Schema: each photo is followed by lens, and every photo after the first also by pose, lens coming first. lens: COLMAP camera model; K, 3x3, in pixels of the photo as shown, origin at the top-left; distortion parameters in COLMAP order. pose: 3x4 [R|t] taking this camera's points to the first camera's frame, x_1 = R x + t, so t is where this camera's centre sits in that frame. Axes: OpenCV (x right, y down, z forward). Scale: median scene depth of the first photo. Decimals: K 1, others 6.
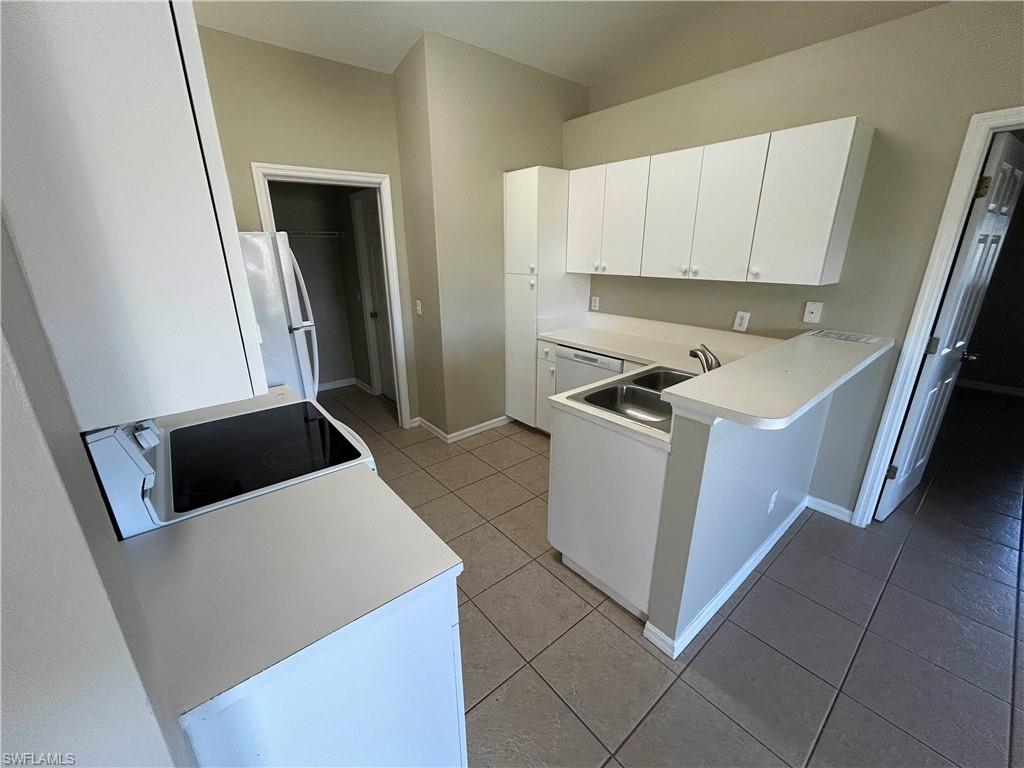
lens RADIAL K [[413.9, 0, 512.9], [0, 413.9, 382.1], [0, 0, 1]] dist [-0.008152, -0.000969]
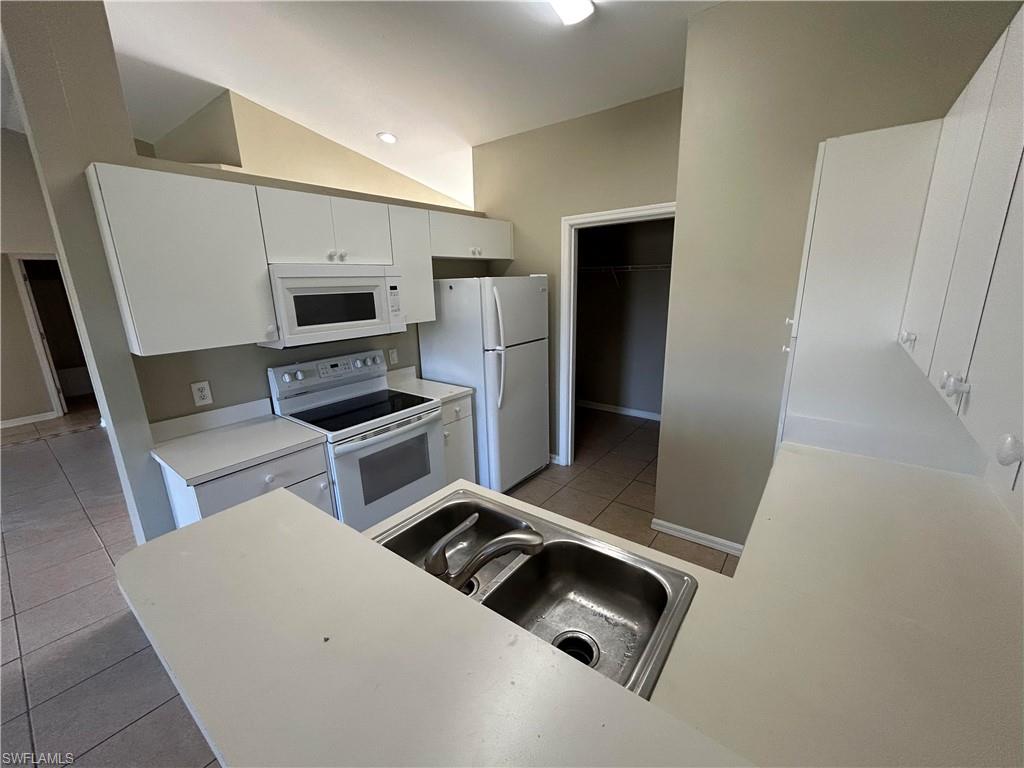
lens RADIAL K [[413.9, 0, 514.6], [0, 413.9, 384.7], [0, 0, 1]] dist [-0.008152, -0.000969]
pose [[0.226723, 0.240785, -0.943726, 0.702707], [-0.282277, 0.943616, 0.172942, -0.262650], [0.932157, 0.227182, 0.281907, 0.709401]]
